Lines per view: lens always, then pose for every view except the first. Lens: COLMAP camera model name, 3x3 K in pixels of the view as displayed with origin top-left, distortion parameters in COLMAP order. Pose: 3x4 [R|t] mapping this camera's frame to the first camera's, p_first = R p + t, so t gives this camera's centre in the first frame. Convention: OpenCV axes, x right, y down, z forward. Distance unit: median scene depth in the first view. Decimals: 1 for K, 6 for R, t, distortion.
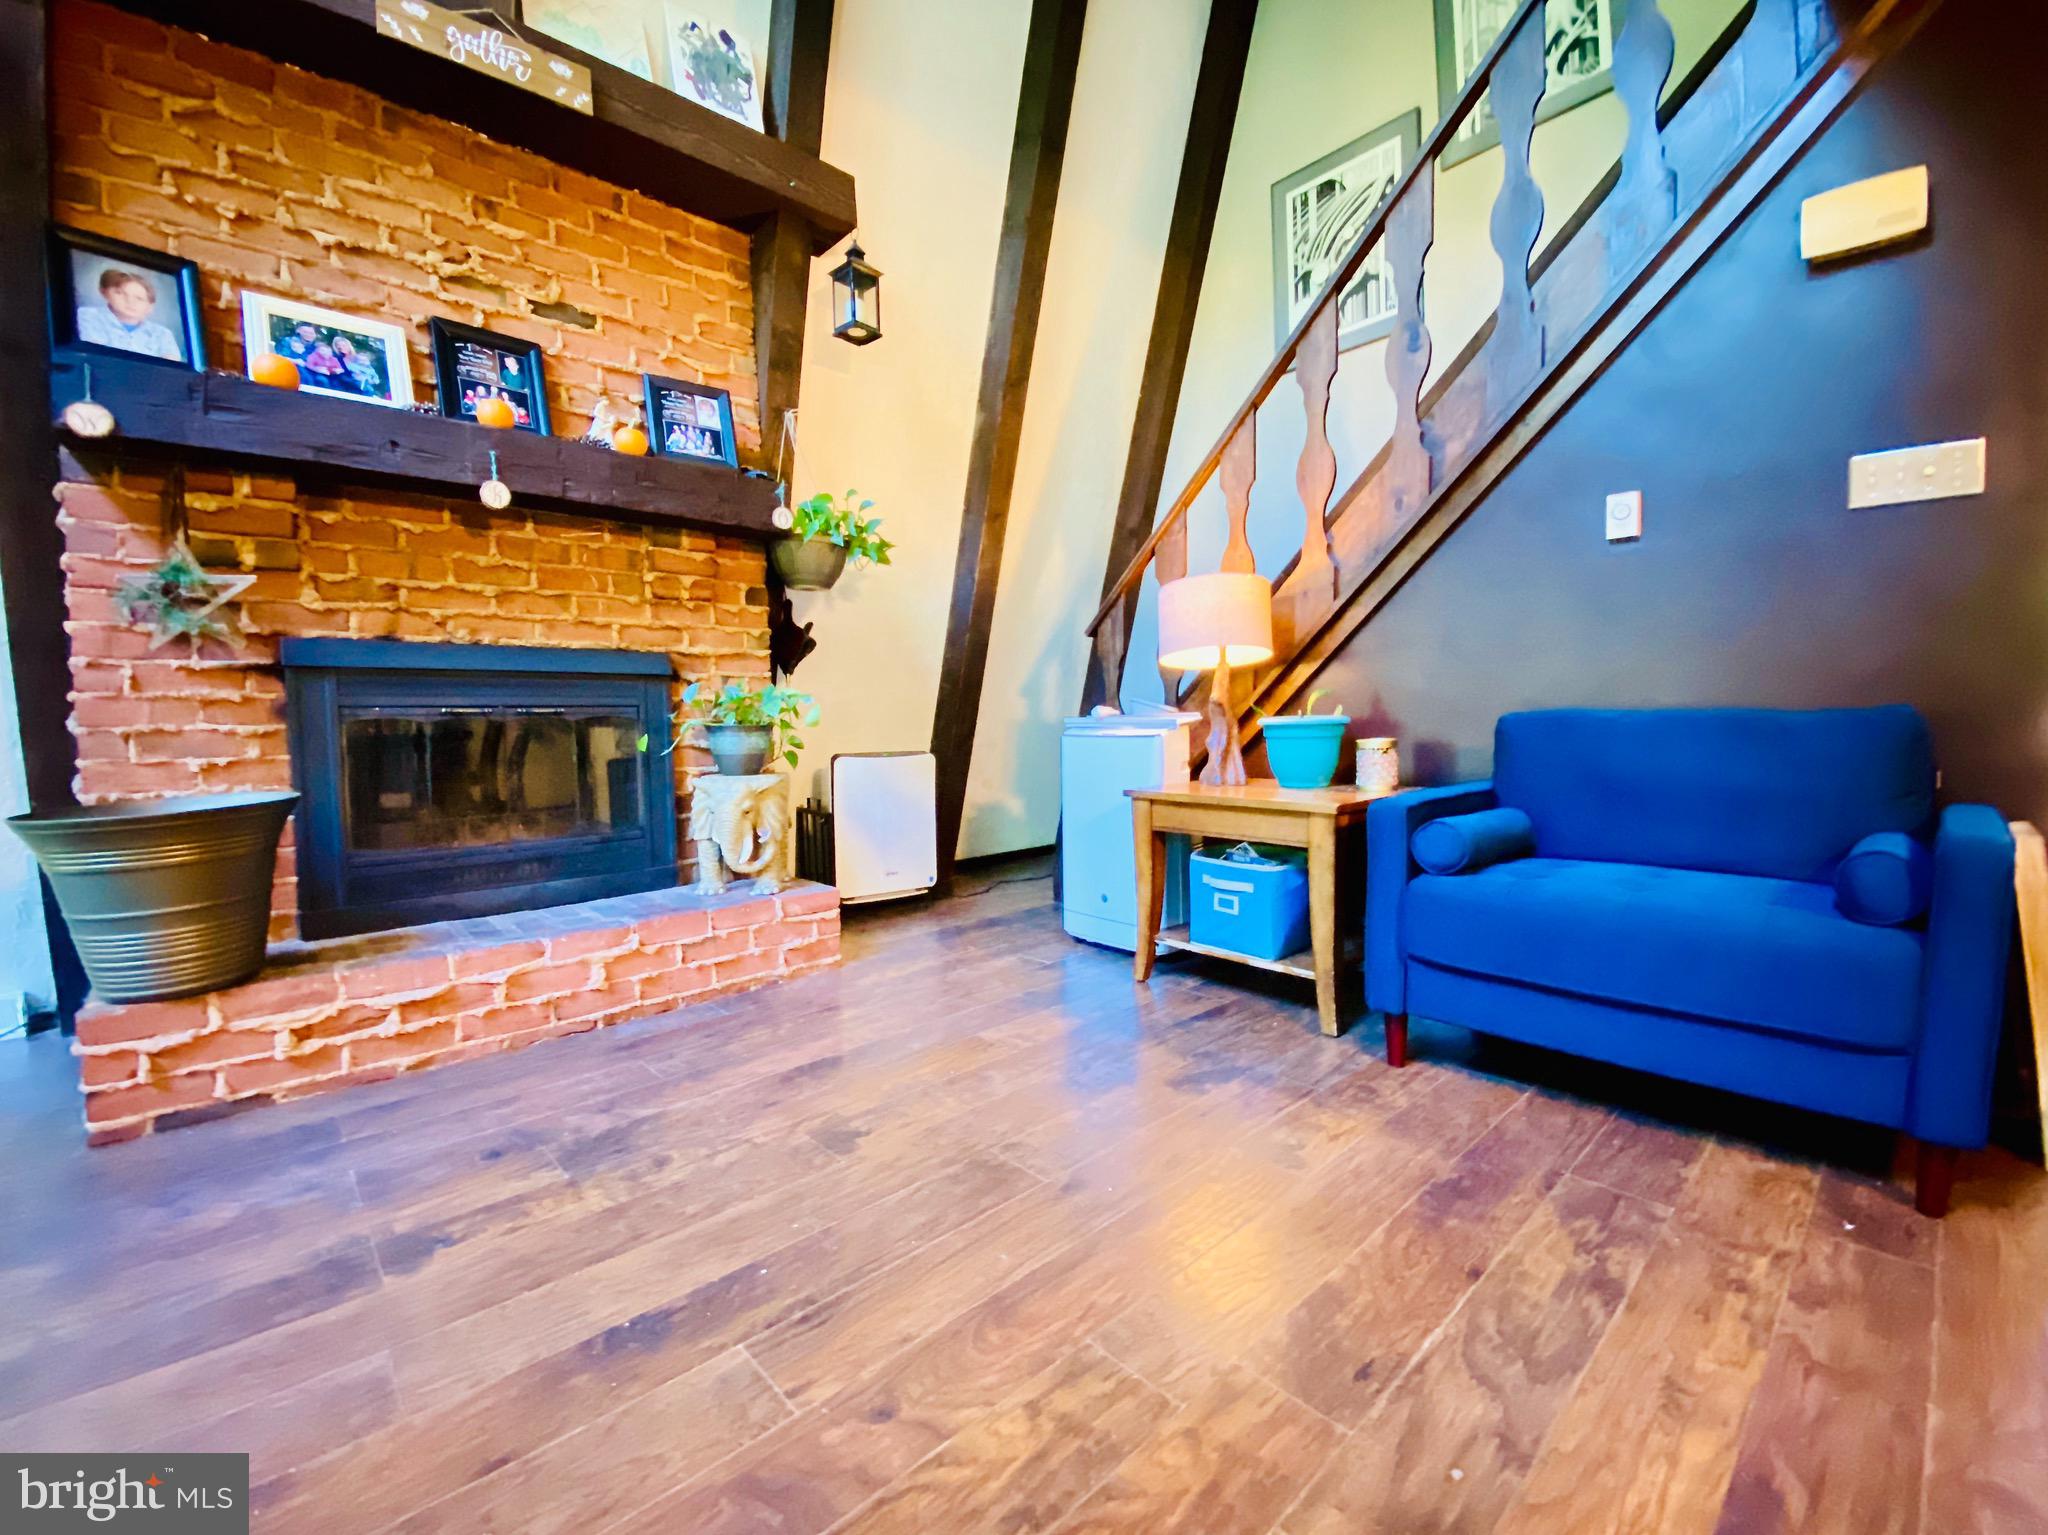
lens RADIAL K [[856.6, 0, 1018.8], [0, 856.6, 771.0], [0, 0, 1]] dist [0.024078, -0.023450]
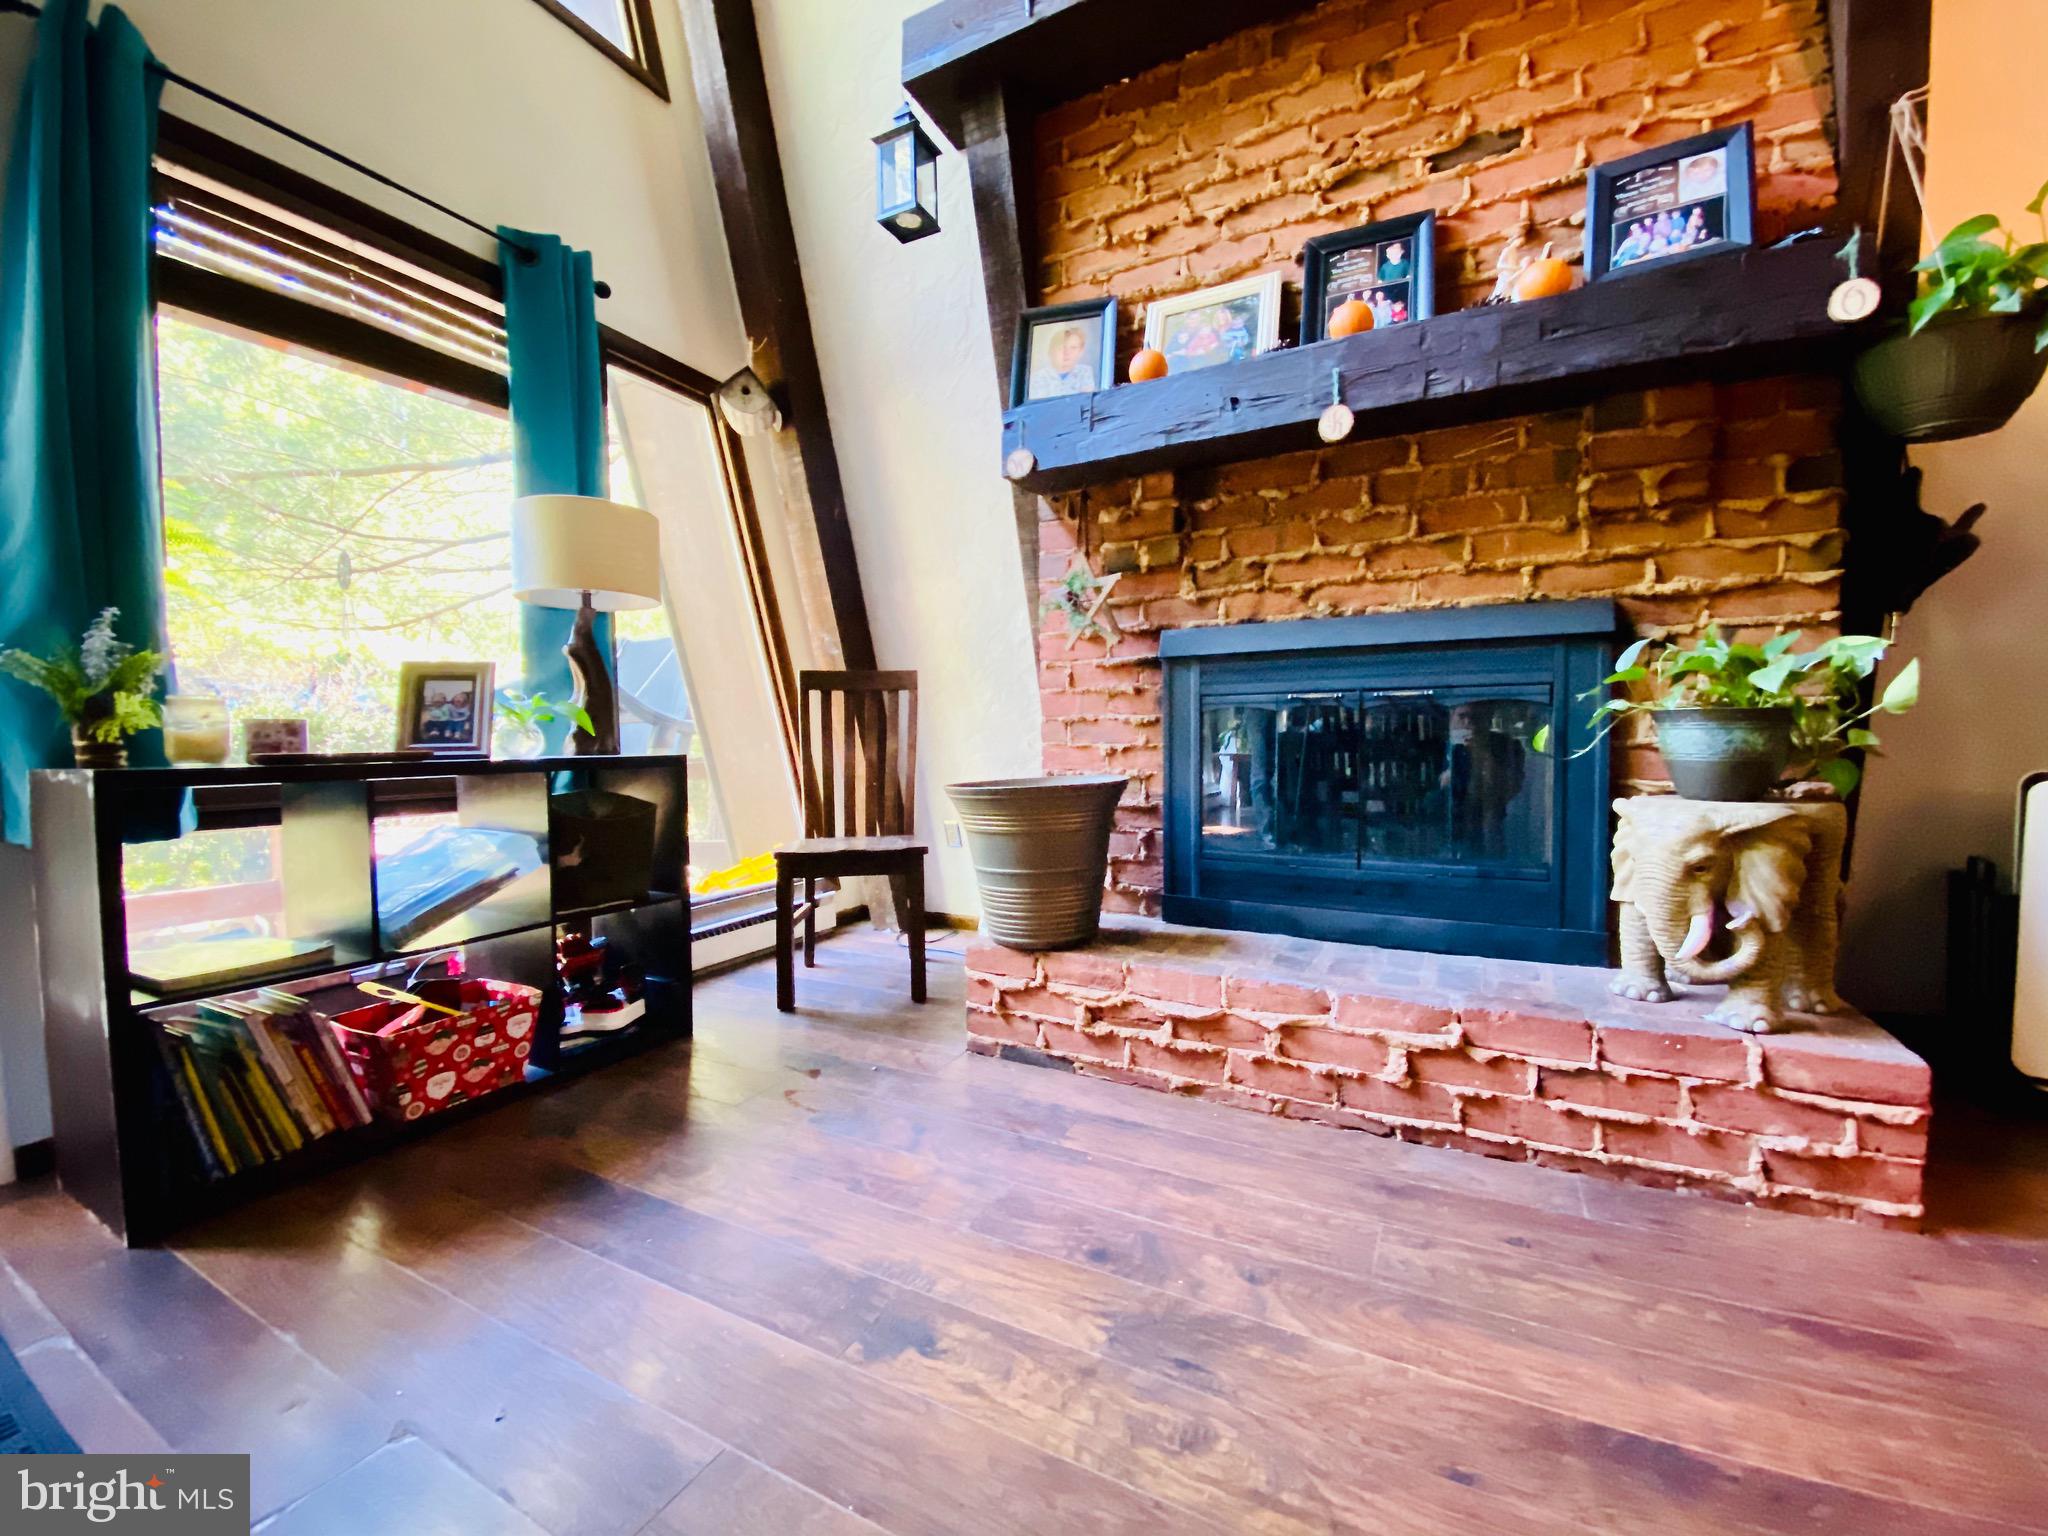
lens RADIAL K [[826.5, 0, 1024.6], [0, 826.5, 770.1], [0, 0, 1]] dist [0.022648, -0.020784]
pose [[0.331168, 0.053289, -0.942066, 0.039772], [-0.052159, 0.997911, 0.038113, -0.013289], [0.942129, 0.036515, 0.333256, 0.462661]]
